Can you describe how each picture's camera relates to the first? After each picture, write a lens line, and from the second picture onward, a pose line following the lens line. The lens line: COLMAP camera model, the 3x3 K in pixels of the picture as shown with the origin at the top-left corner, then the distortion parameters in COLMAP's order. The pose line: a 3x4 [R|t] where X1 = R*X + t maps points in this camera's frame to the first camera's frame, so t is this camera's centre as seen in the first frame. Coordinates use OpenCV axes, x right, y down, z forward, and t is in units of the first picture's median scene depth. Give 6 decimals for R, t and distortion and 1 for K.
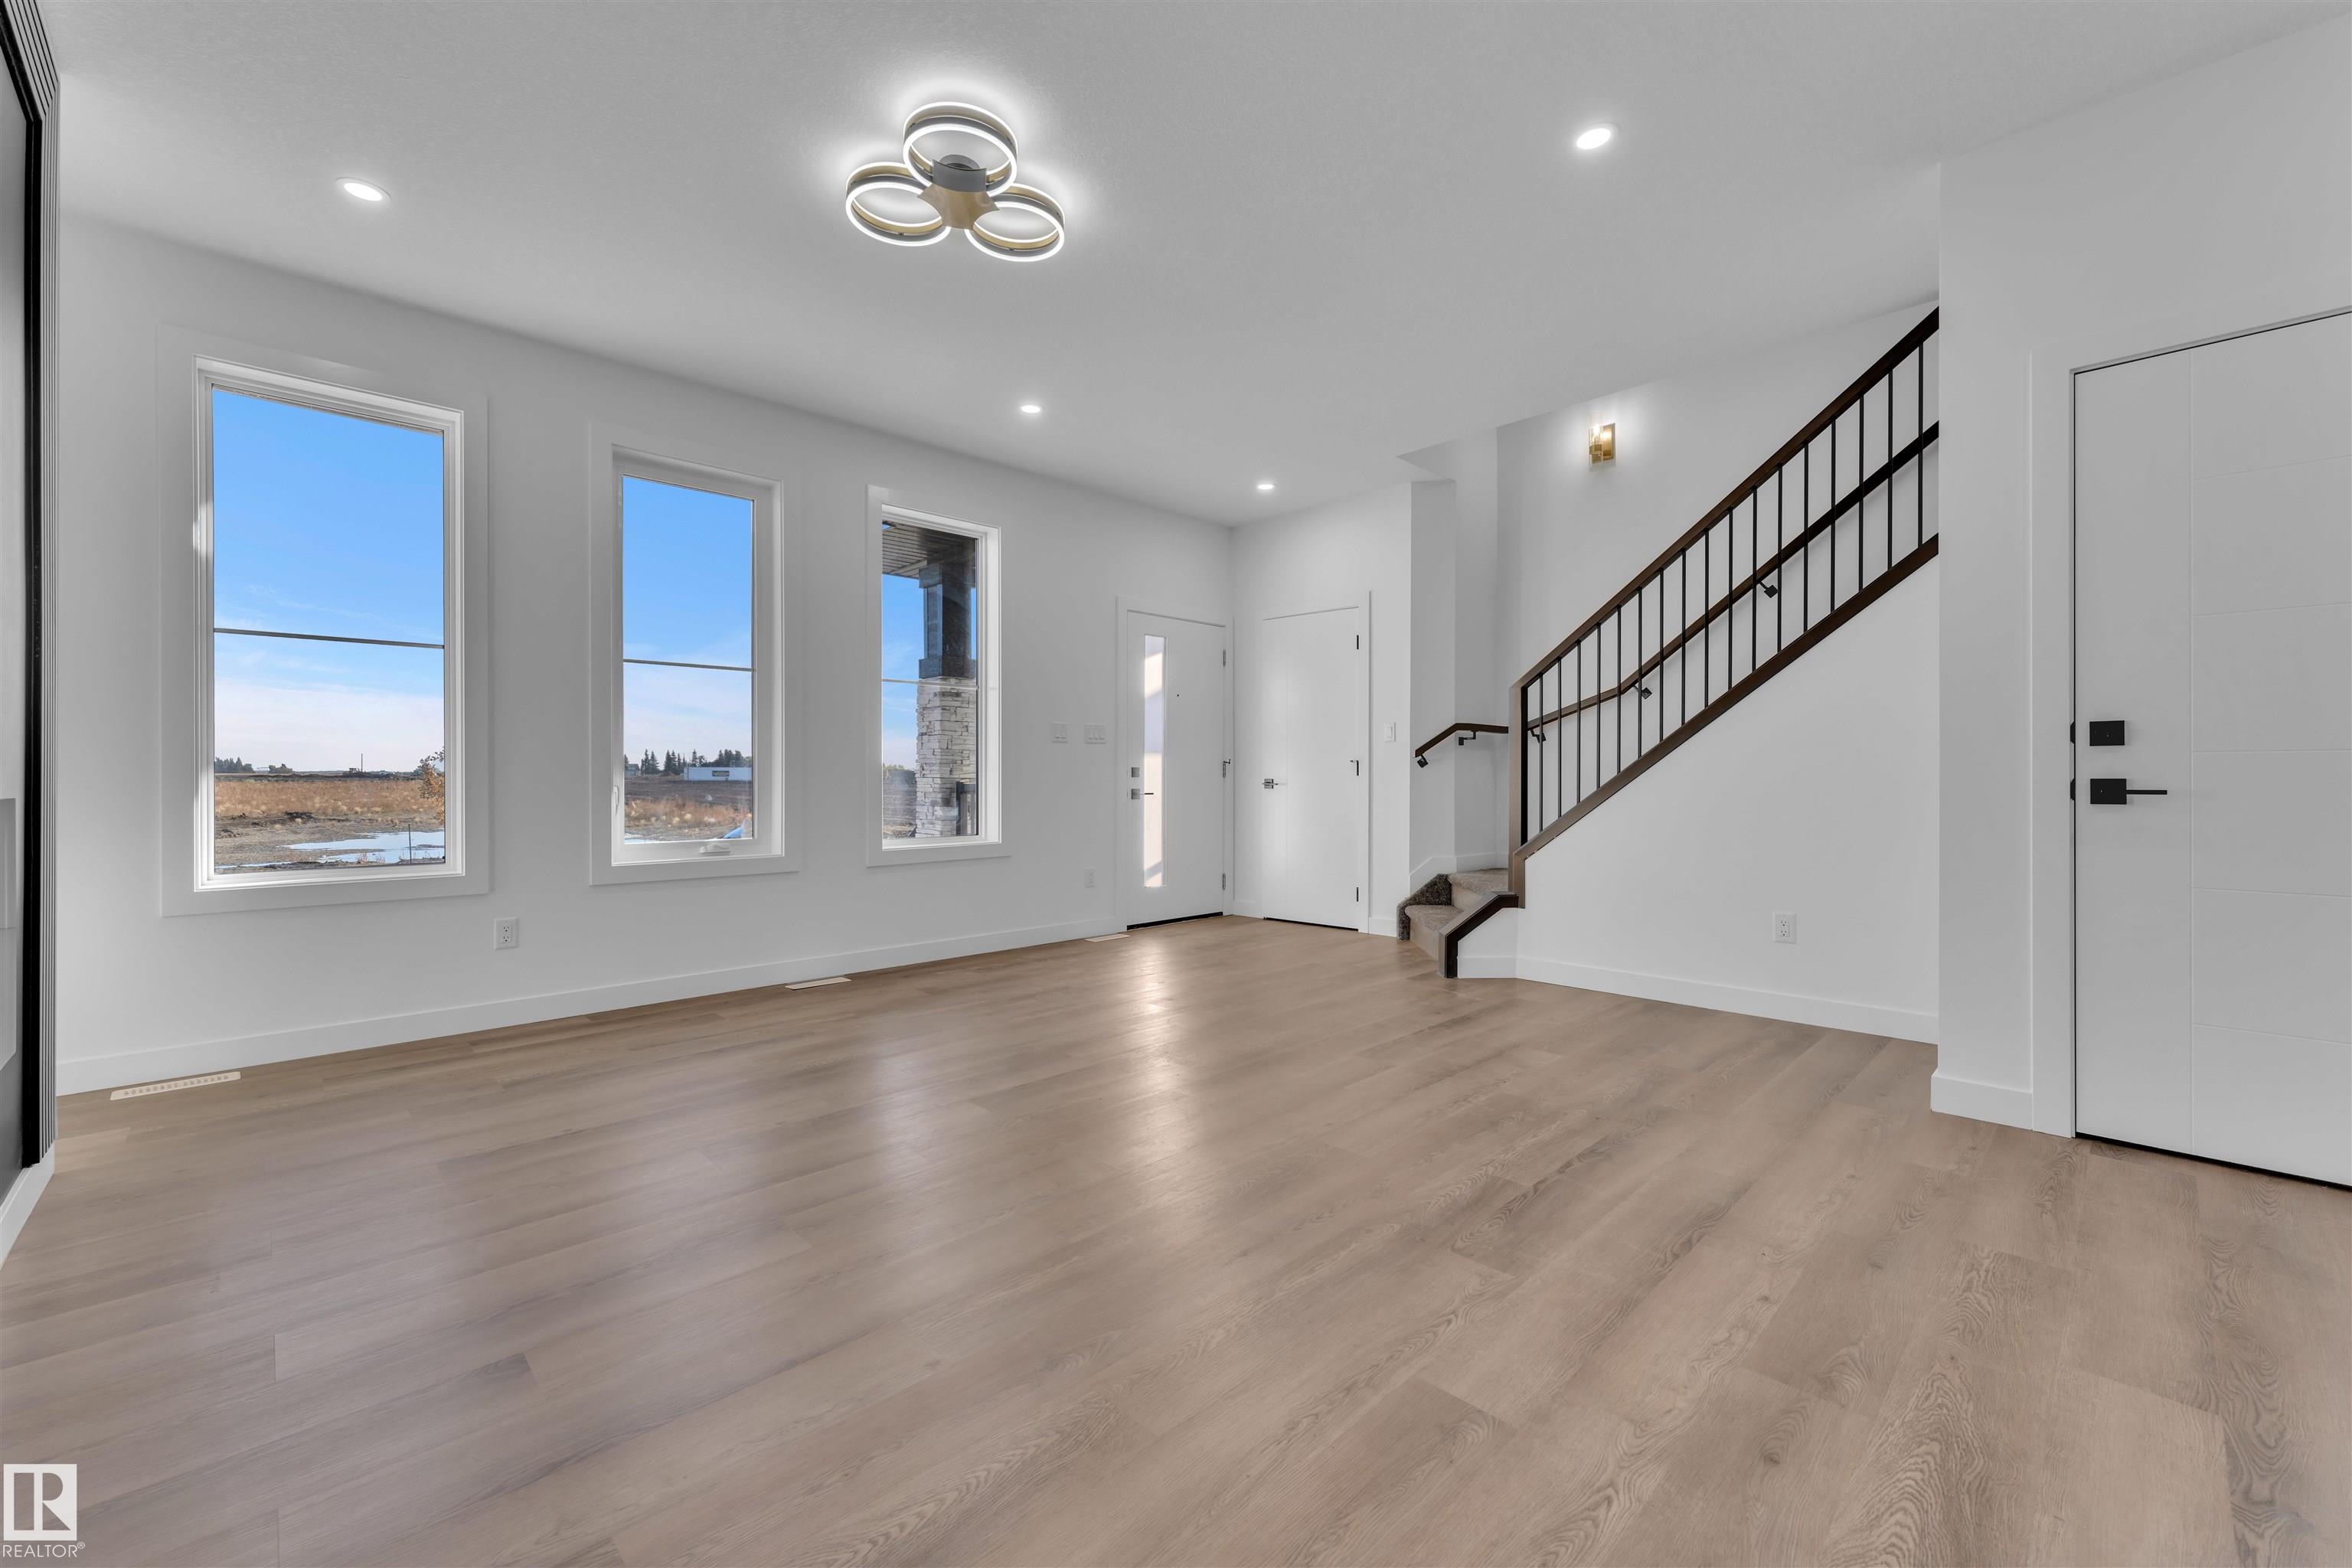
lens RADIAL K [[945.0, 0, 1171.9], [0, 945.0, 776.2], [0, 0, 1]] dist [0.000517, -0.000083]
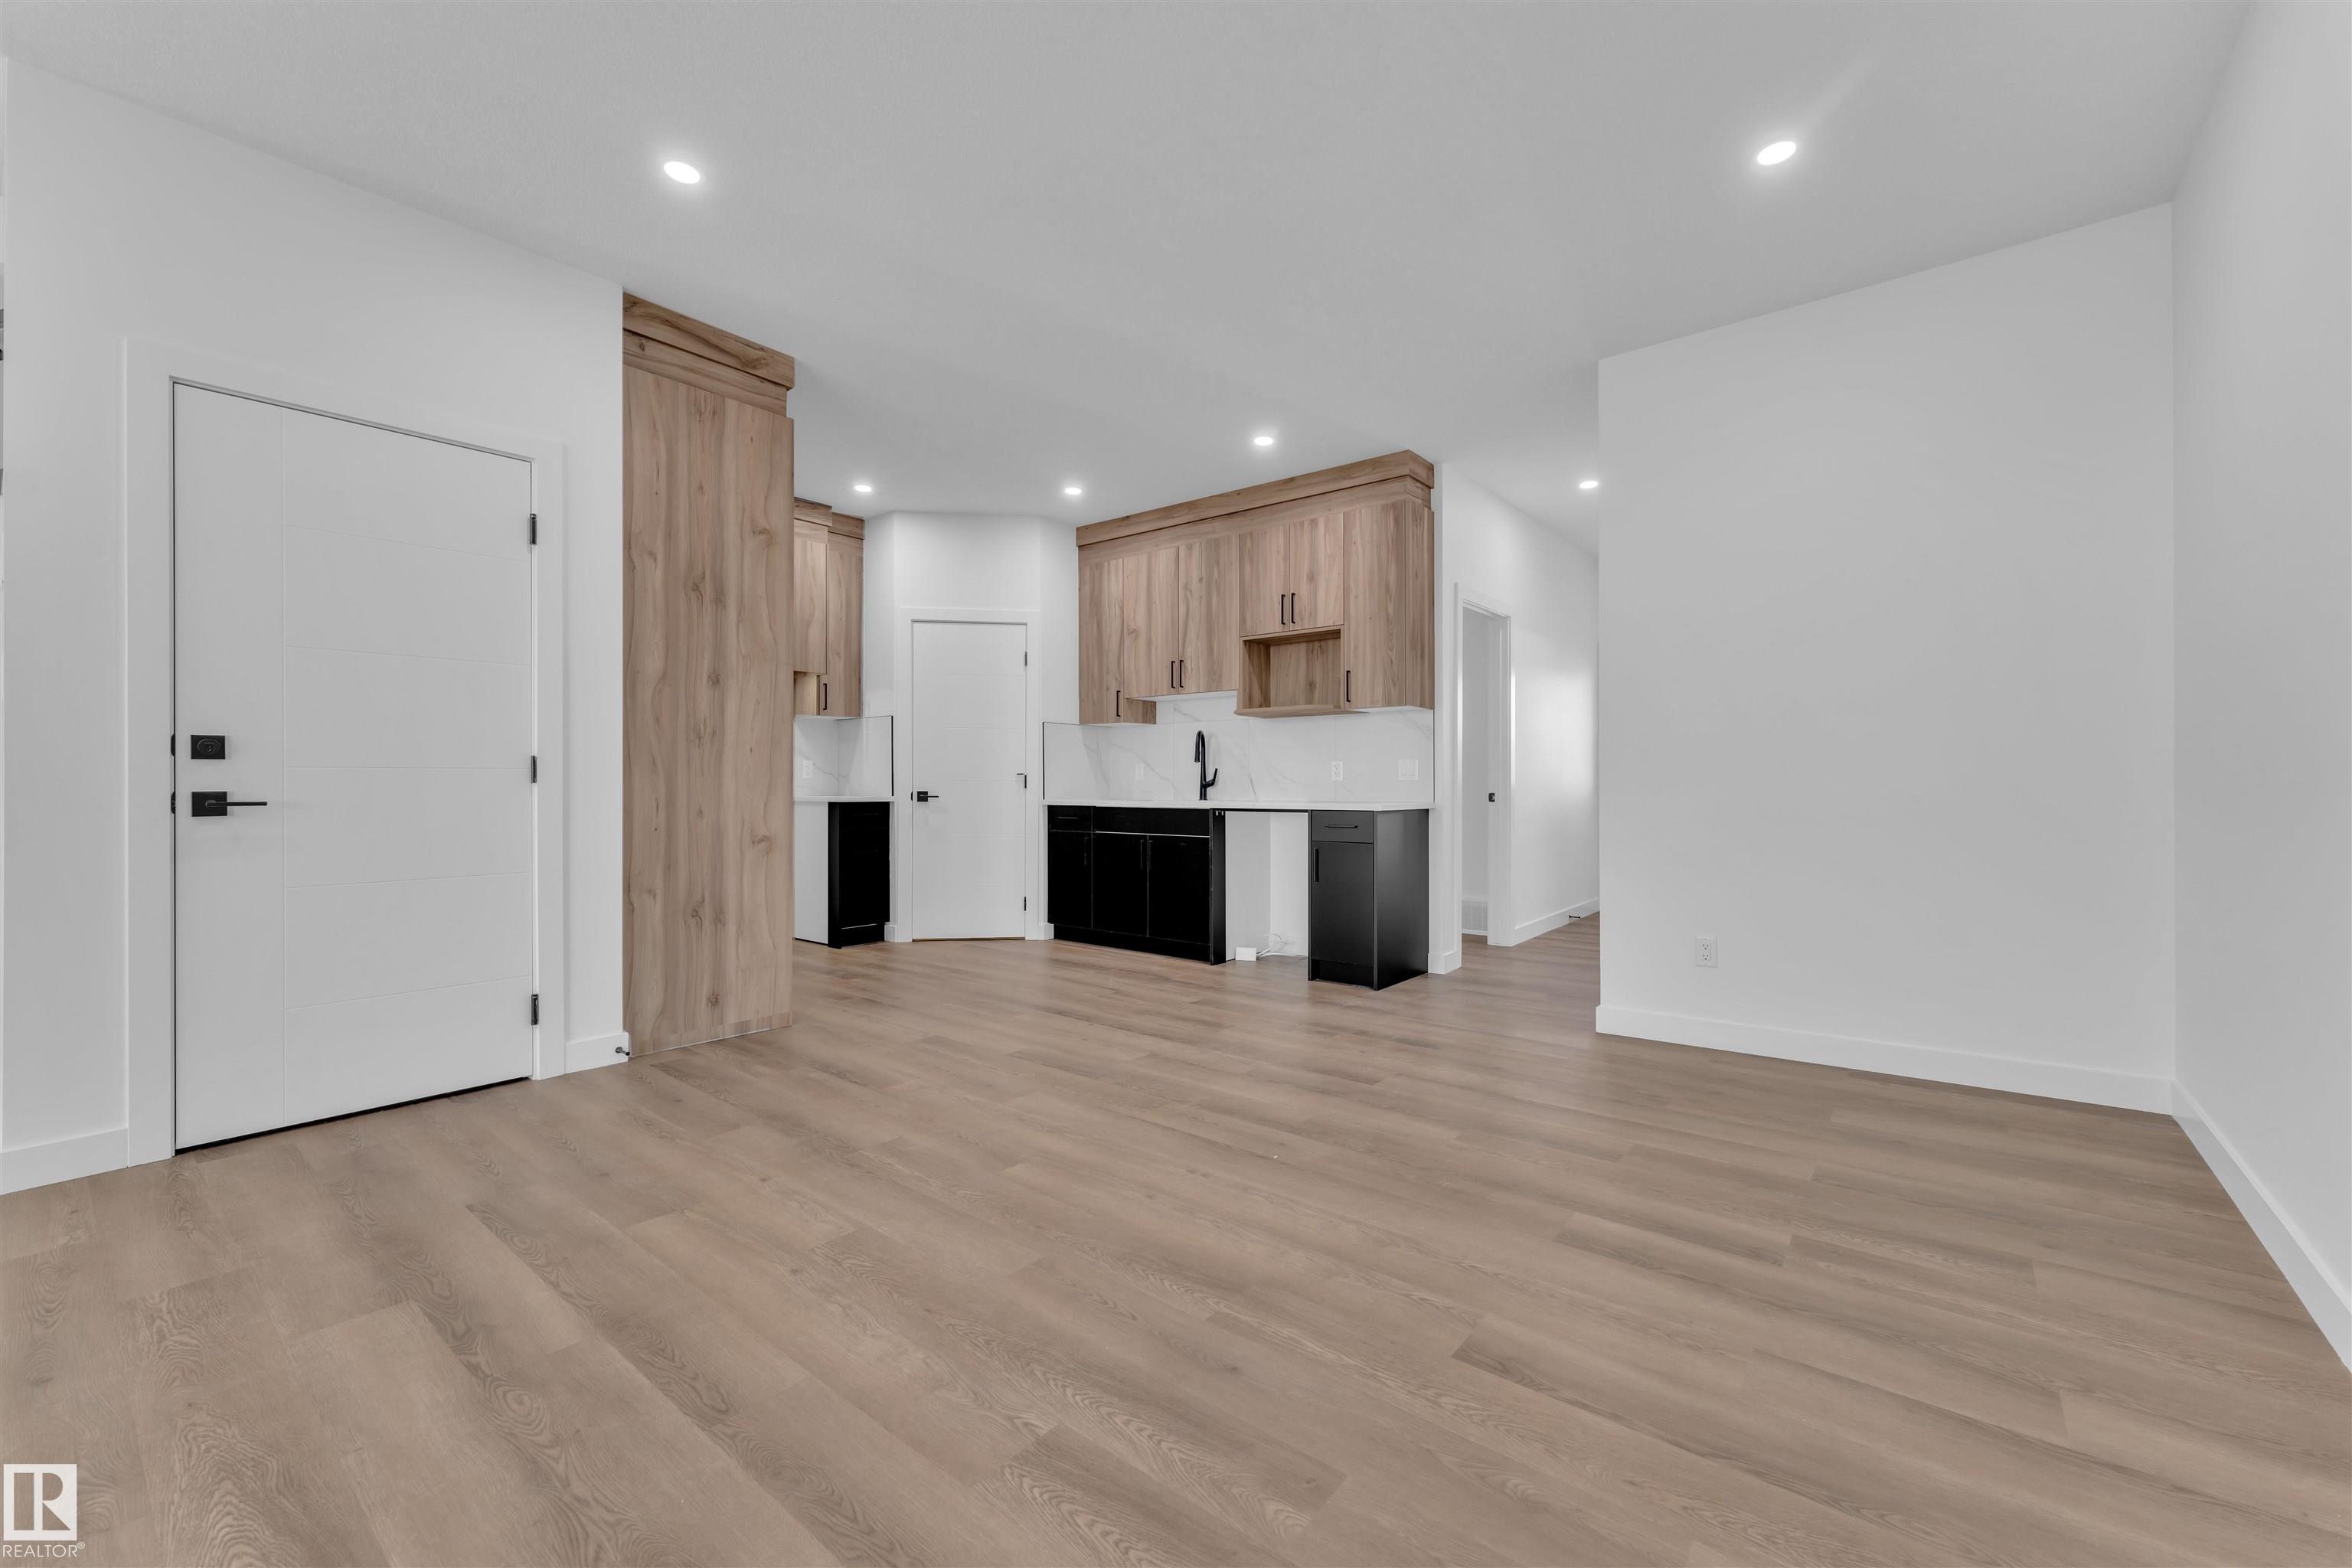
lens RADIAL K [[940.3, 0, 1168.0], [0, 940.3, 782.3], [0, 0, 1]] dist [0.002653, -0.000077]
pose [[-0.117594, 0.002160, 0.993059, -0.145544], [0.003441, 0.999993, -0.001767, -0.002176], [-0.993056, 0.003209, -0.117601, 0.085502]]
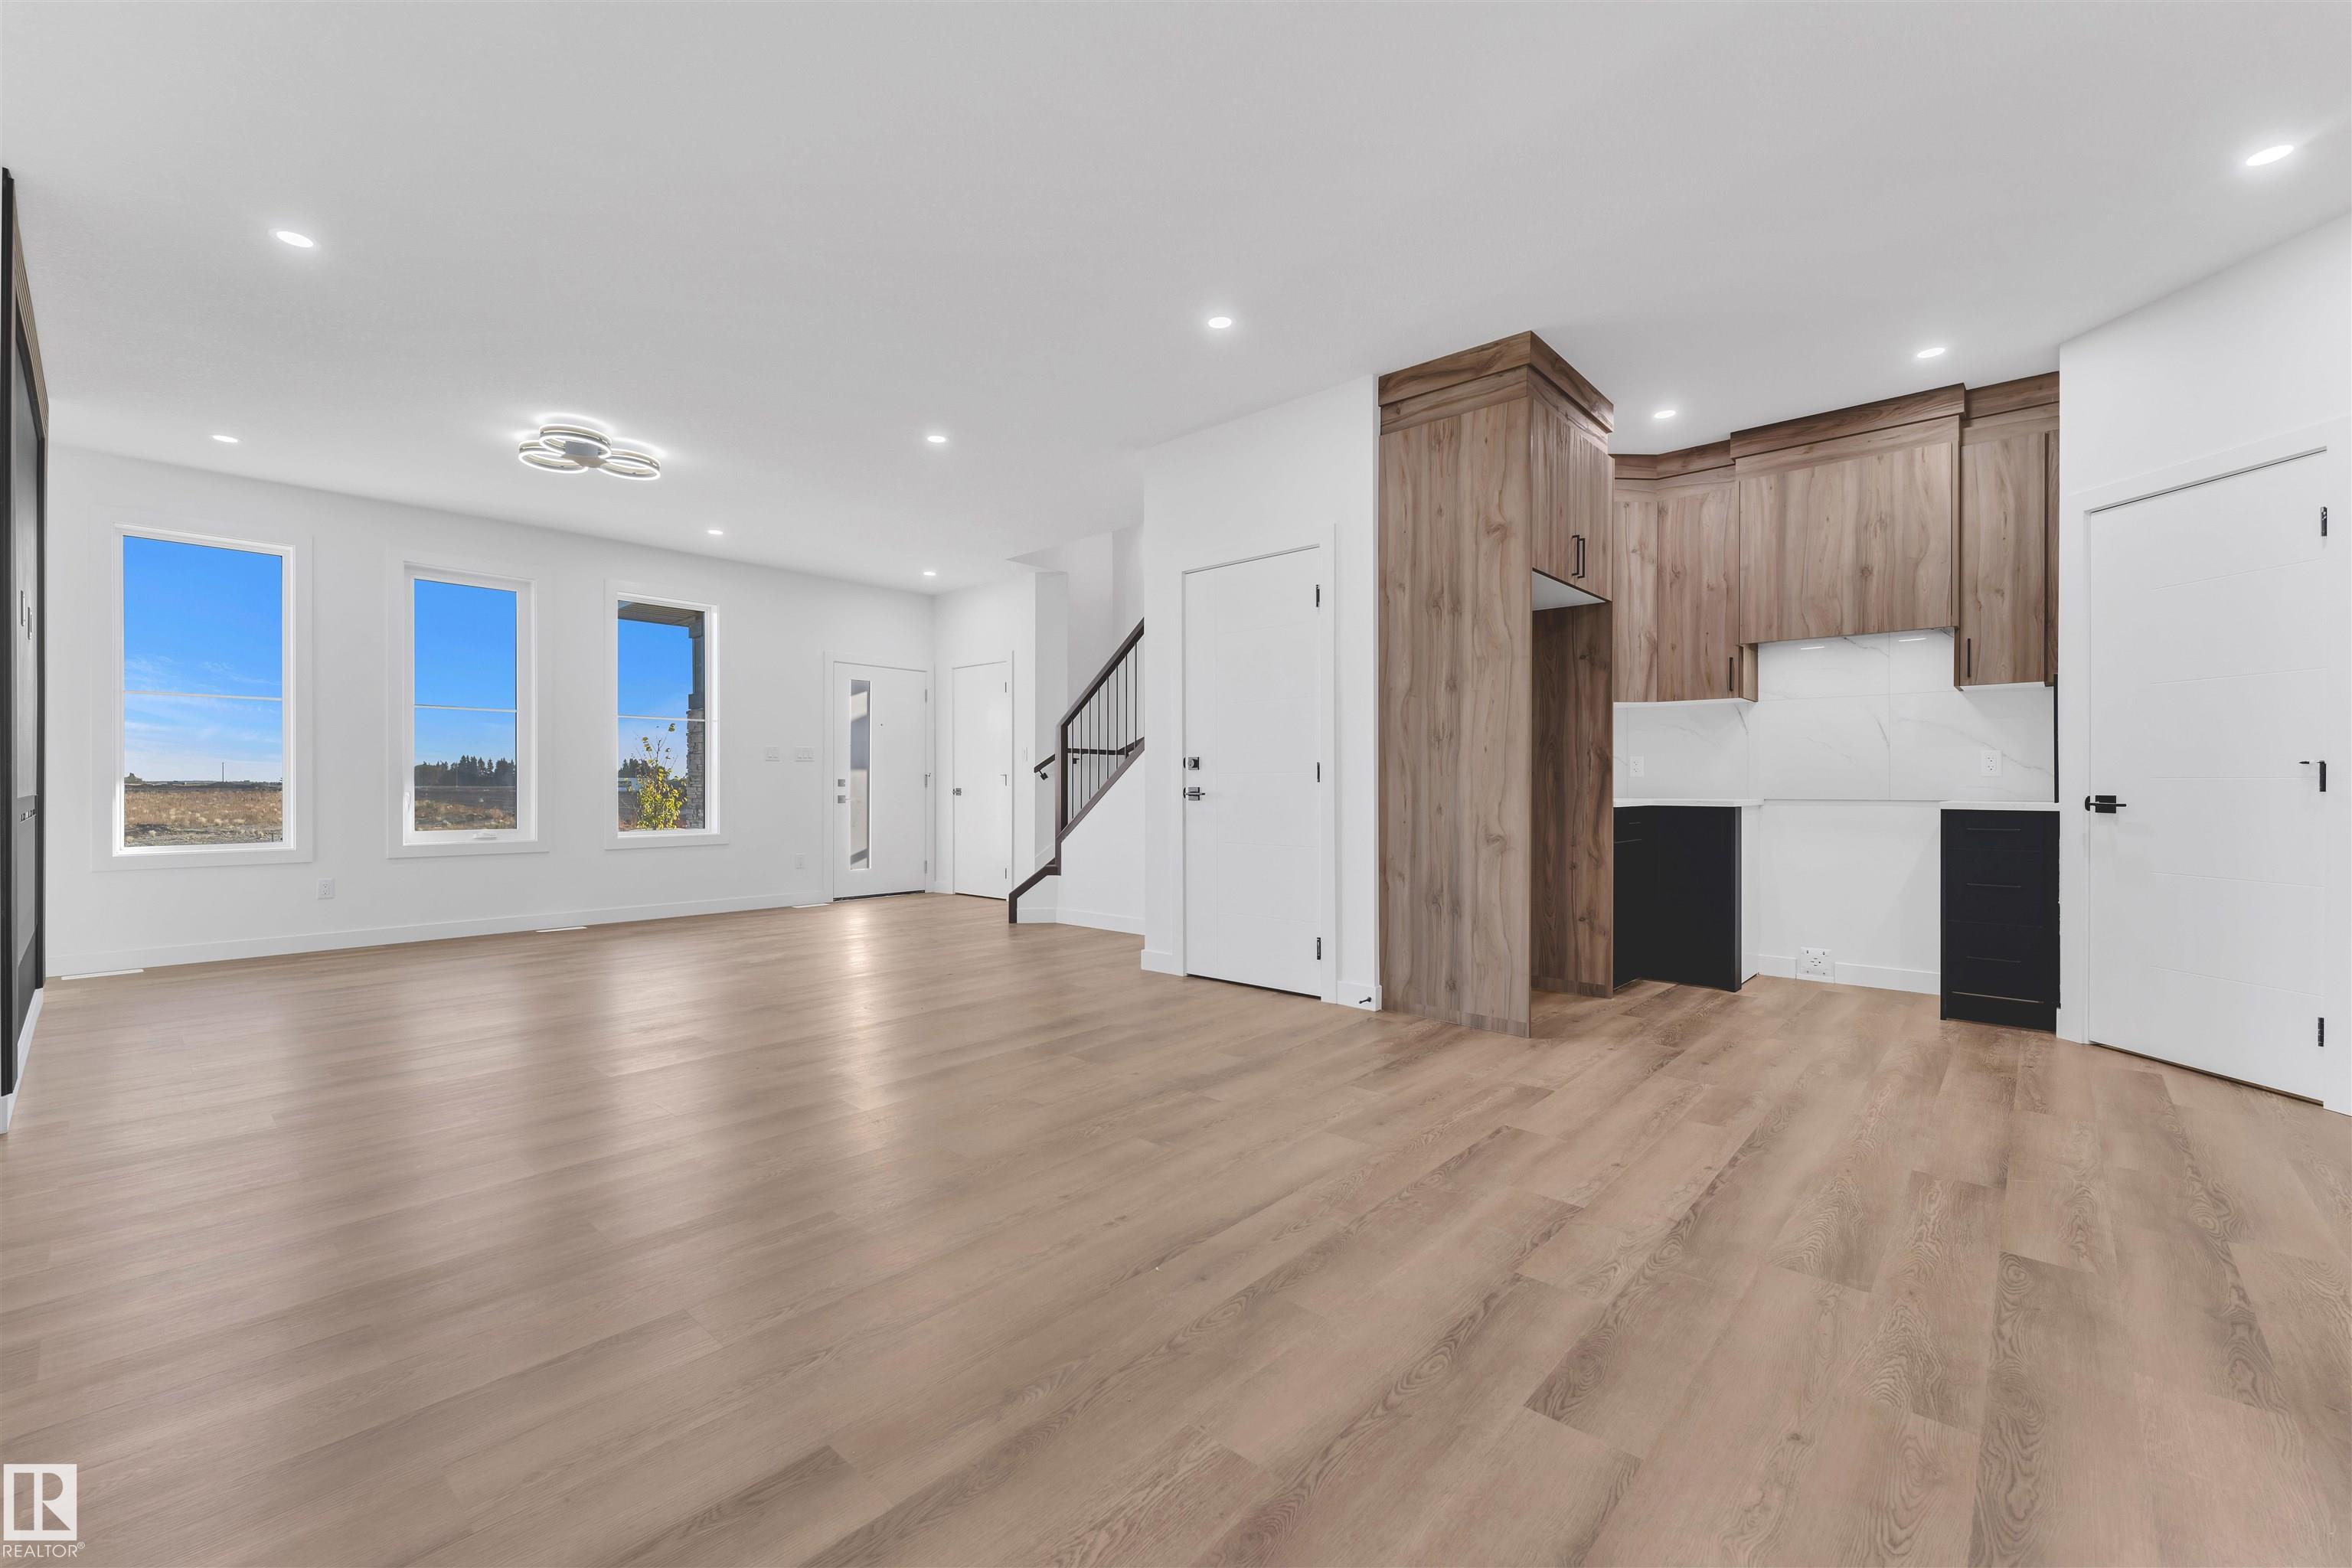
lens RADIAL K [[965.5, 0, 1168.1], [0, 965.5, 785.4], [0, 0, 1]] dist [0.002705, 0.000065]
pose [[0.997893, 0.001308, 0.064873, 0.796282], [-0.001149, 0.999996, -0.002497, 0.004520], [-0.064876, 0.002417, 0.997890, -0.932966]]
